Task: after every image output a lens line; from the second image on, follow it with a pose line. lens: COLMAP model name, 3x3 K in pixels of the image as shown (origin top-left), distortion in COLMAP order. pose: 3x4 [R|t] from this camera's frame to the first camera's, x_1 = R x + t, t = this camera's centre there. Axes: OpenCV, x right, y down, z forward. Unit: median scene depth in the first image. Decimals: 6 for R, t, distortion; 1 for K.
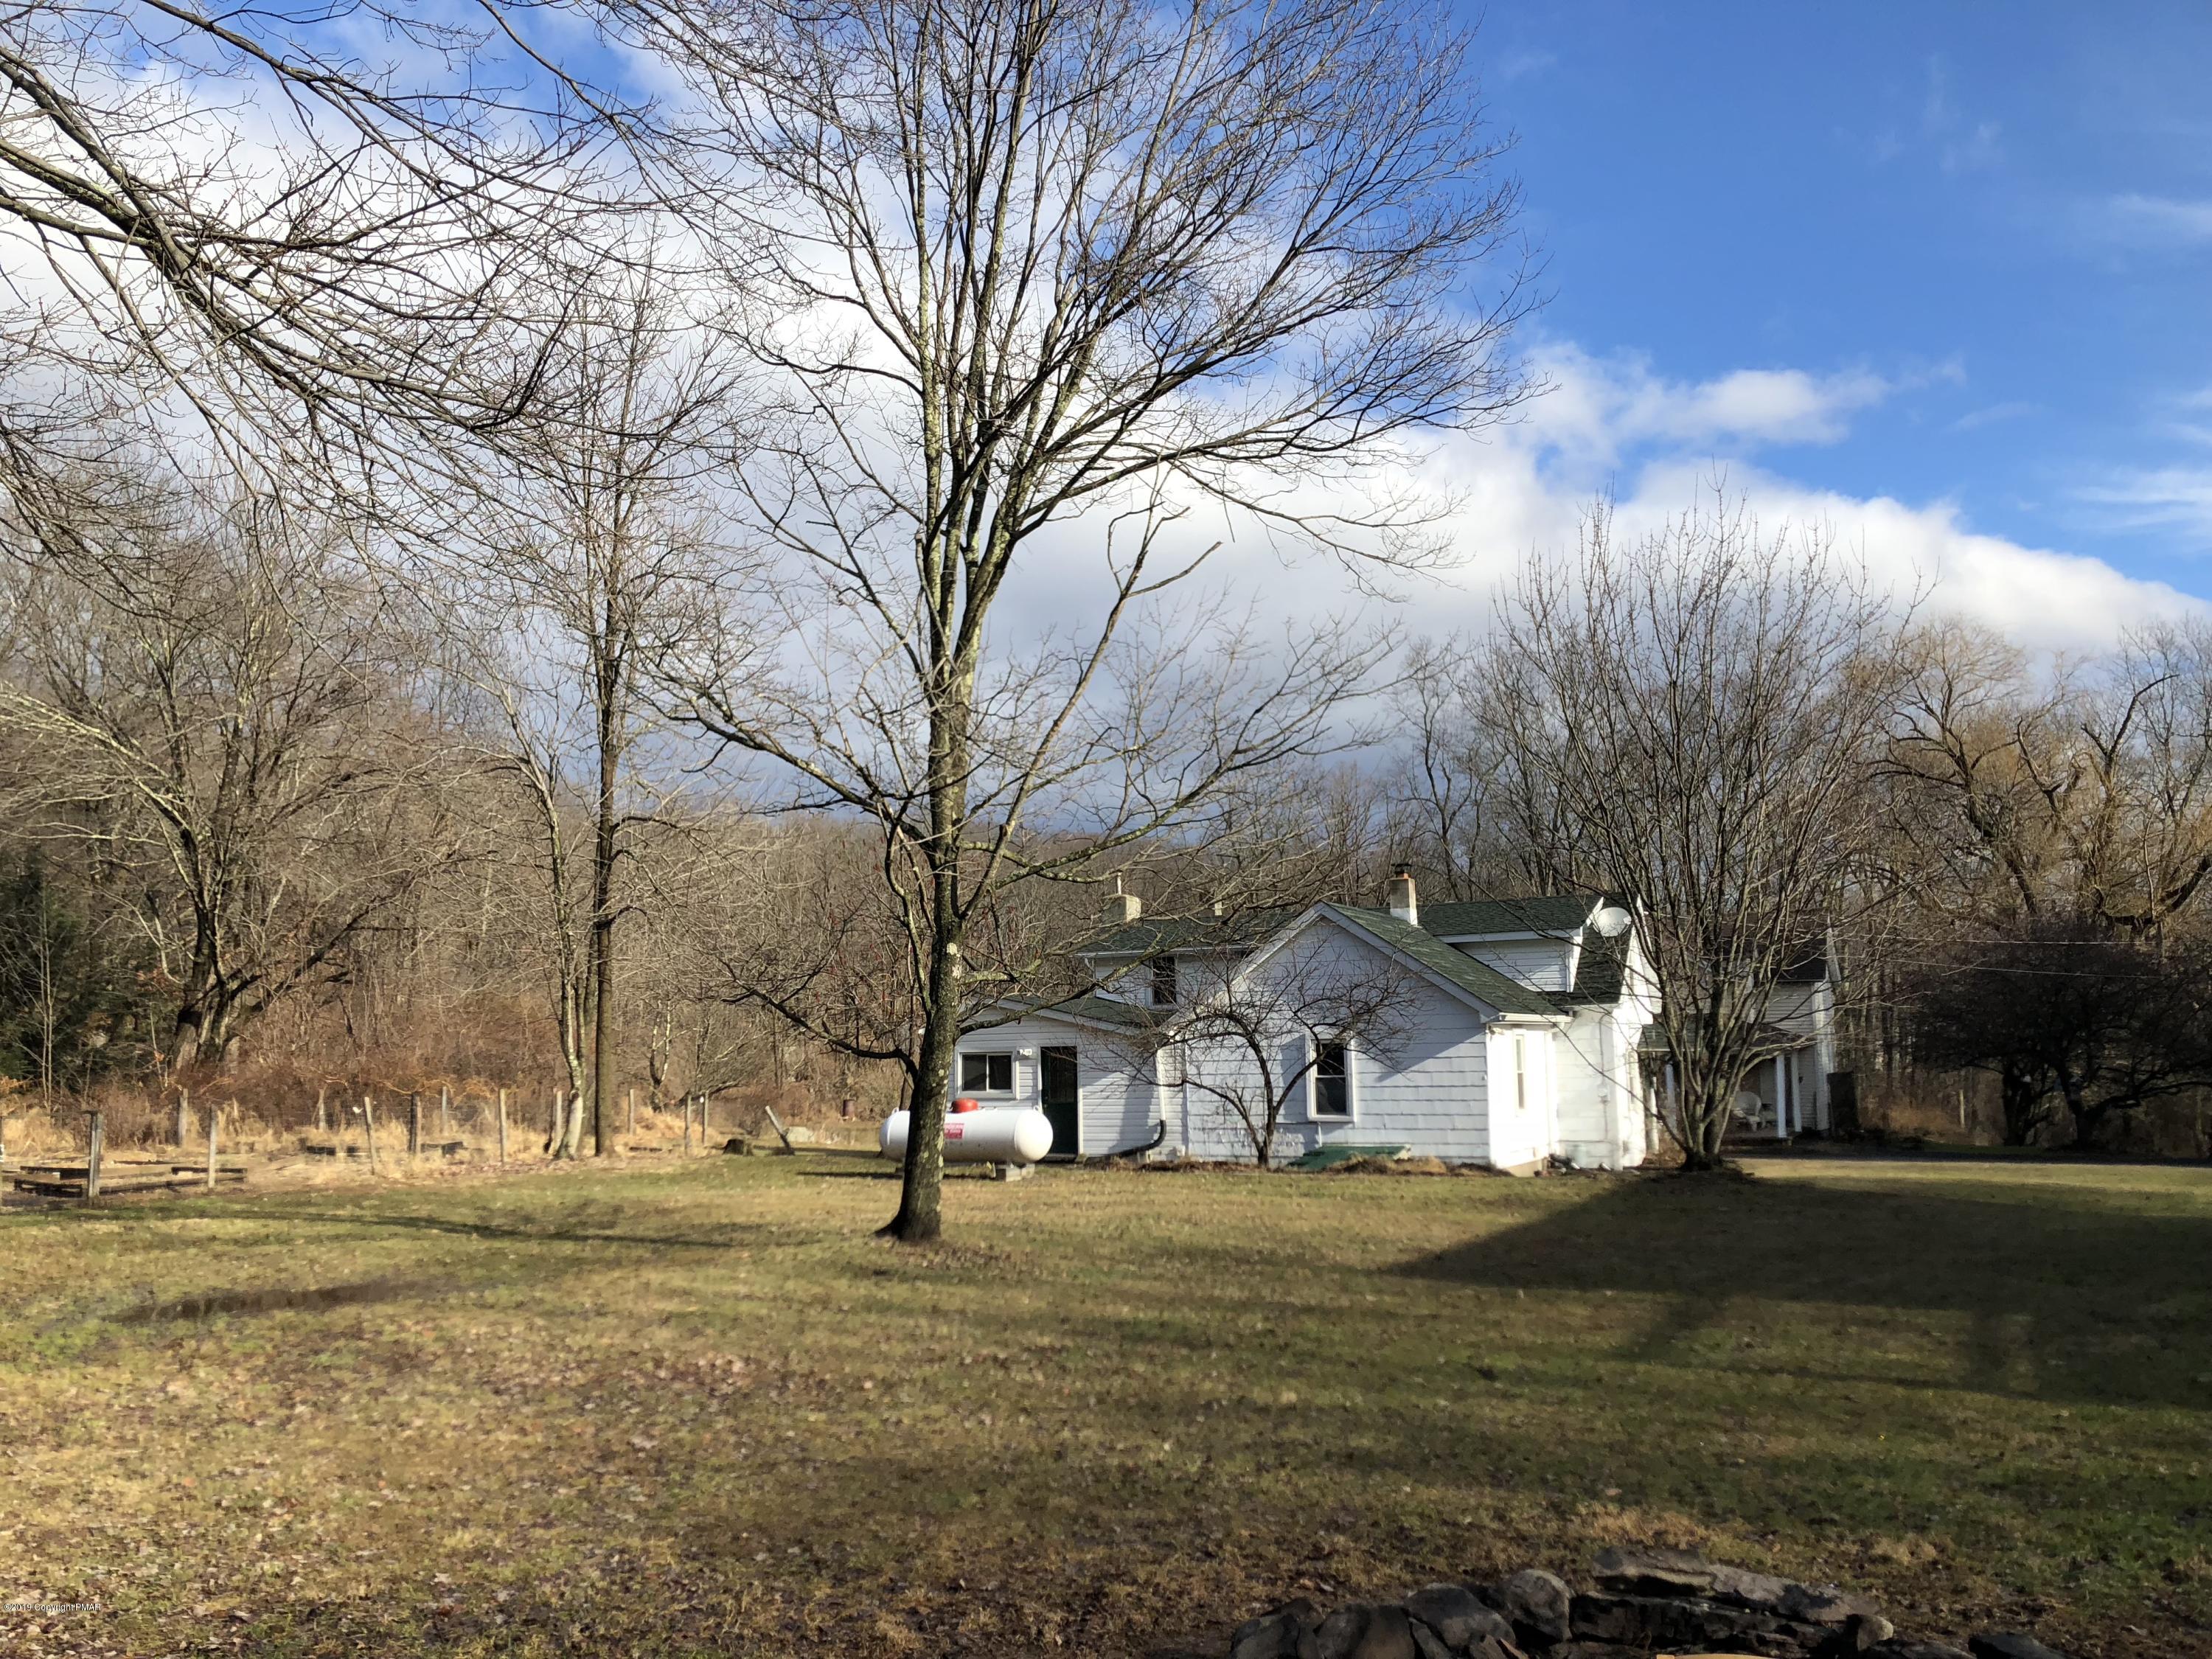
lens RADIAL K [[1899.6, 0, 1104.4], [0, 1899.6, 879.0], [0, 0, 1]] dist [0.098848, -0.171473]
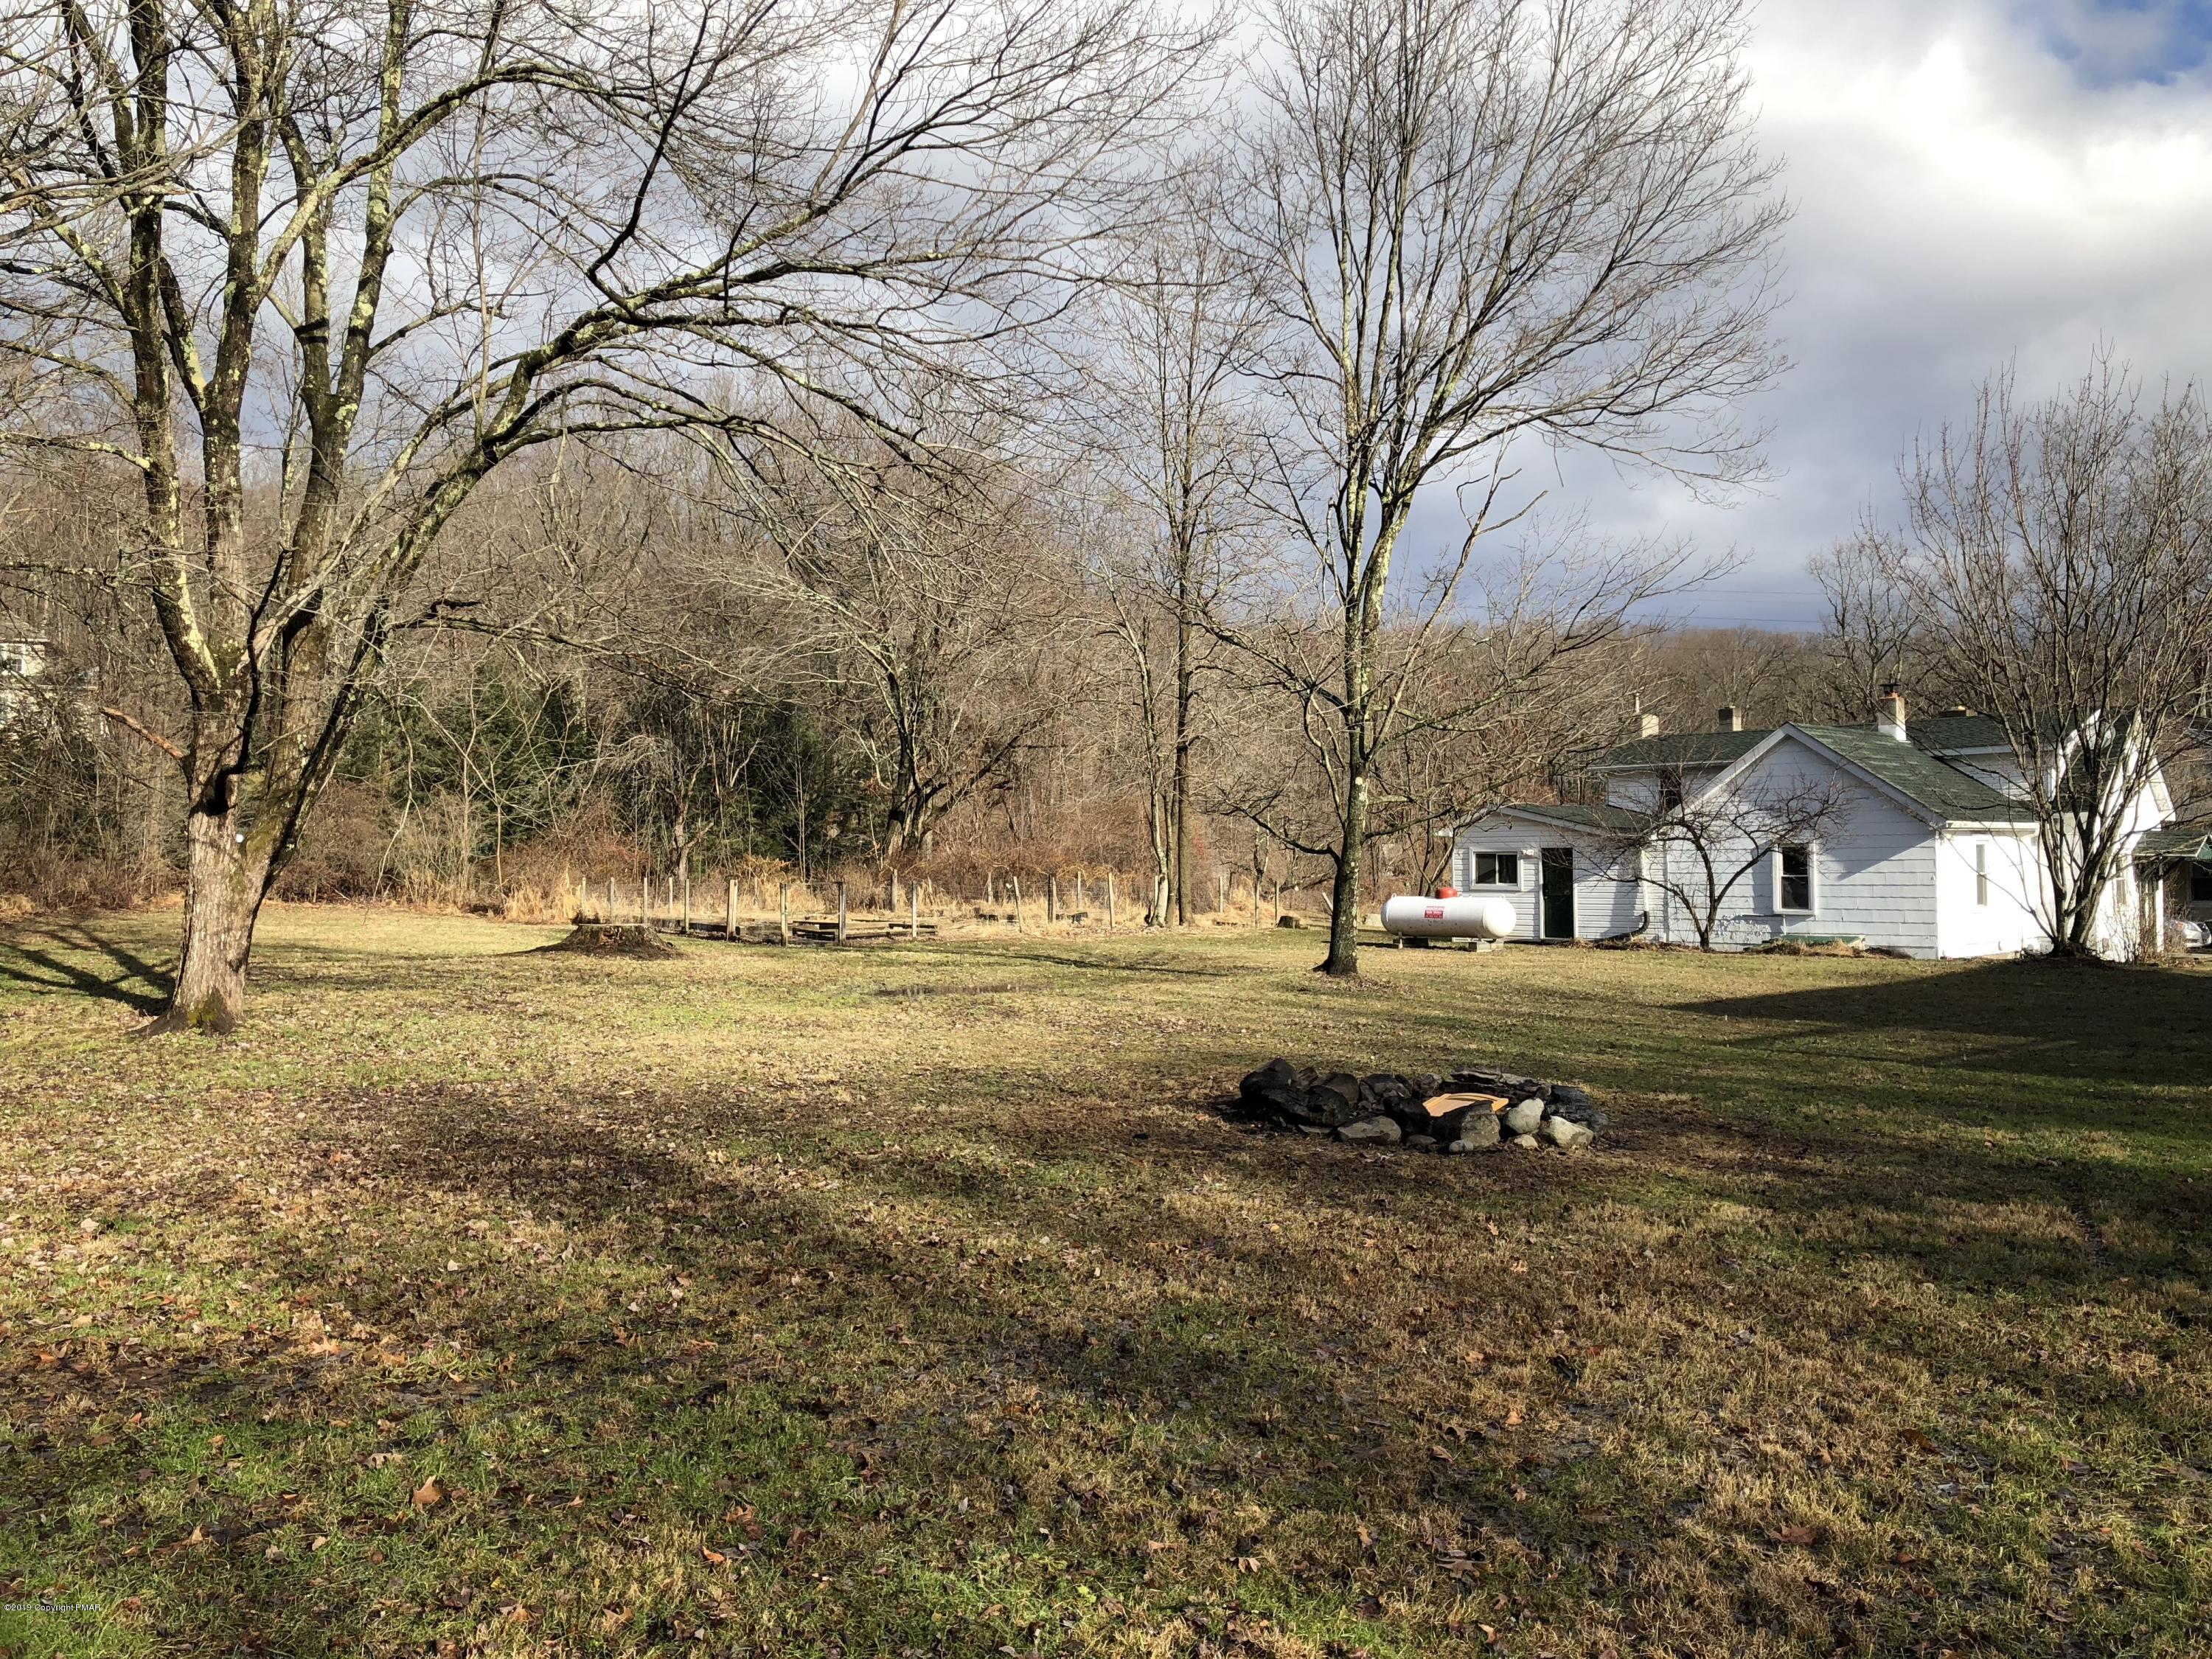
lens RADIAL K [[1899.6, 0, 1104.4], [0, 1899.6, 879.0], [0, 0, 1]] dist [0.098848, -0.171473]
pose [[0.945005, 0.017168, -0.326604, 0.107312], [0.017462, 0.994549, 0.102803, -0.021111], [0.326589, -0.102852, 0.939554, -0.228779]]
